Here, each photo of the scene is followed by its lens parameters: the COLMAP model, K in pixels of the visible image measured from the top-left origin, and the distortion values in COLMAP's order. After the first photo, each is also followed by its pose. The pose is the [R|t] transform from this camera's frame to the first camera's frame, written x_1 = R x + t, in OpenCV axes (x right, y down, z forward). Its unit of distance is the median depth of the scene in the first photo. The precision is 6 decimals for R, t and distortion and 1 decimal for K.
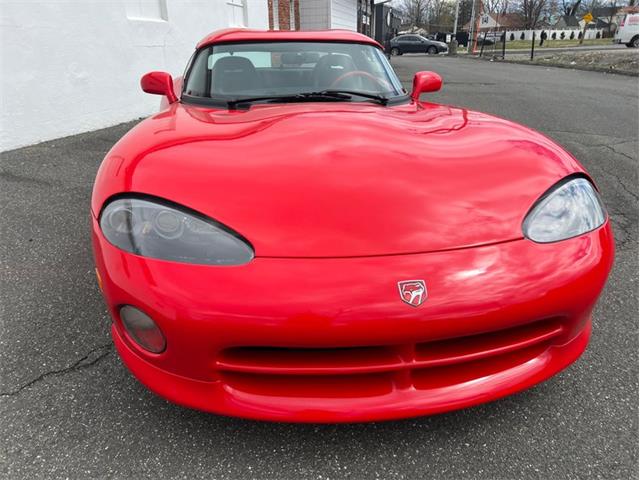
lens RADIAL K [[471.9, 0, 318.1], [0, 471.9, 236.2], [0, 0, 1]] dist [0.056627, -0.059260]
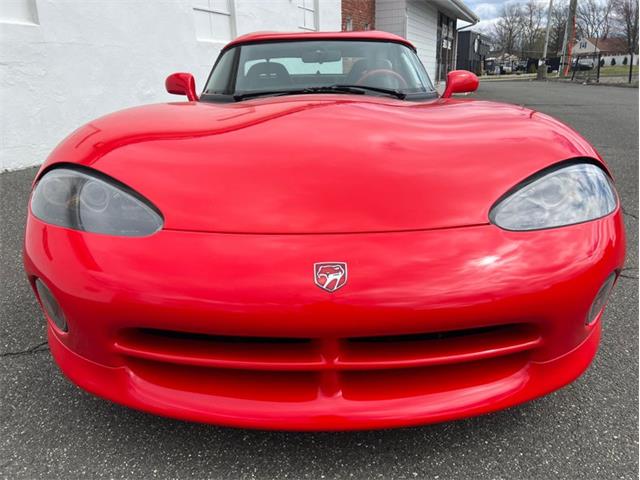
lens RADIAL K [[472.7, 0, 322.0], [0, 472.7, 236.0], [0, 0, 1]] dist [0.056730, -0.060916]
pose [[0.986849, 0.039059, -0.156856, 0.148595], [-0.047623, 0.997552, -0.051214, 0.043357], [0.154471, 0.058010, 0.986293, 0.078187]]
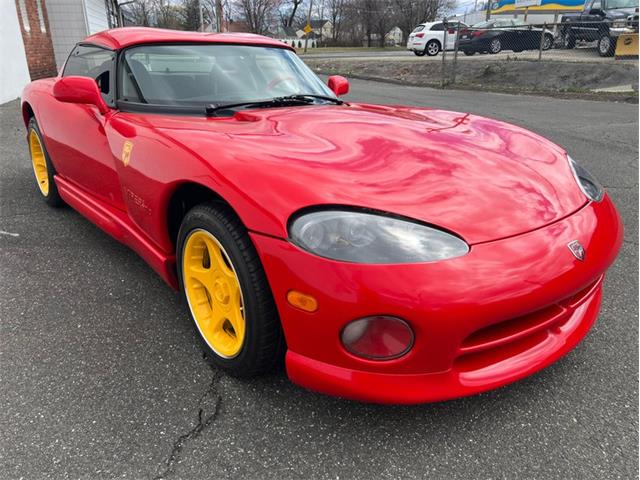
lens RADIAL K [[471.9, 0, 318.1], [0, 471.9, 236.2], [0, 0, 1]] dist [0.056627, -0.059260]
pose [[0.874055, -0.158761, 0.459154, -0.456003], [0.162614, 0.986189, 0.031438, -0.032391], [-0.457804, 0.047187, 0.887800, 0.092576]]
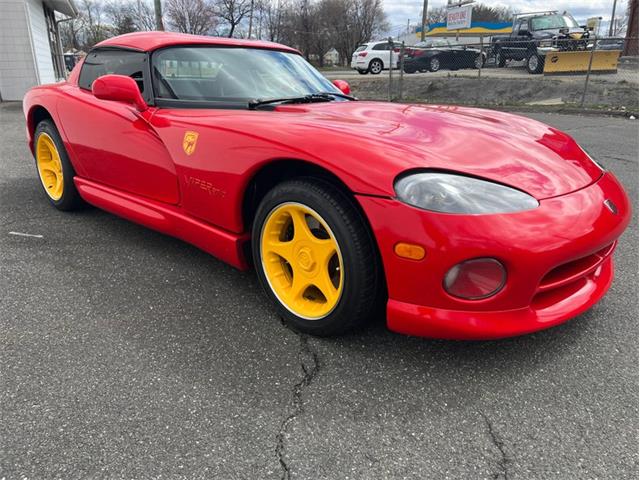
lens RADIAL K [[472.7, 0, 322.0], [0, 472.7, 236.0], [0, 0, 1]] dist [0.056730, -0.060916]
pose [[0.804761, -0.176899, 0.566627, -0.663553], [0.203562, 0.978923, 0.016504, -0.000780], [-0.557604, 0.102062, 0.823809, 0.129520]]
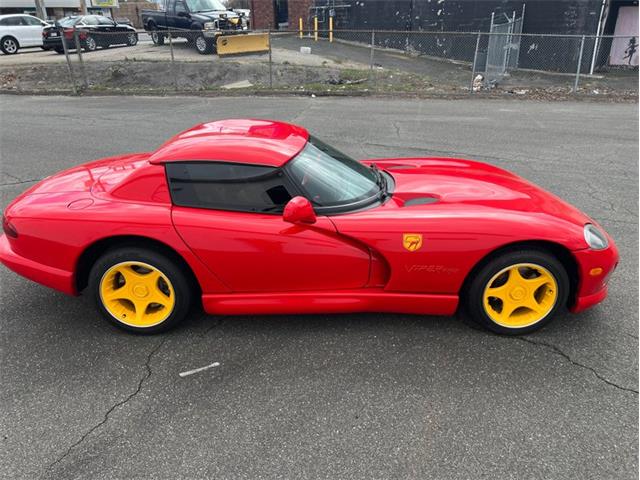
lens RADIAL K [[471.9, 0, 318.1], [0, 471.9, 236.2], [0, 0, 1]] dist [0.056627, -0.059260]
pose [[0.198562, -0.380270, 0.903309, -1.402557], [0.371416, 0.882112, 0.289704, -0.613932], [-0.906986, 0.277980, 0.316393, 0.770414]]
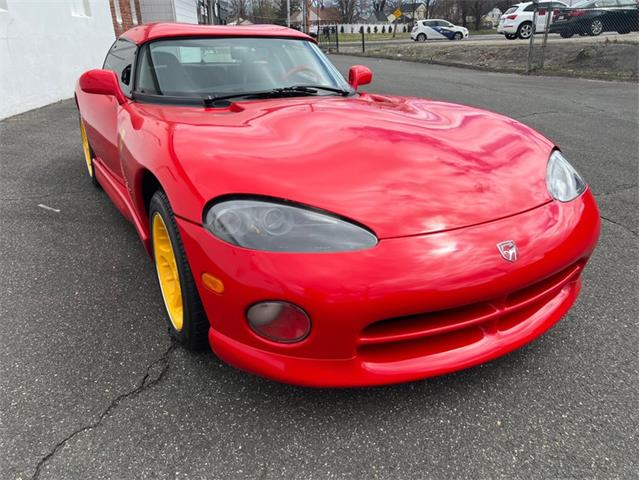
lens RADIAL K [[471.9, 0, 318.1], [0, 471.9, 236.2], [0, 0, 1]] dist [0.056627, -0.059260]
pose [[0.945364, -0.122646, 0.302066, -0.295053], [0.118139, 0.992441, 0.033221, -0.008036], [-0.303857, 0.004280, 0.952708, -0.006599]]
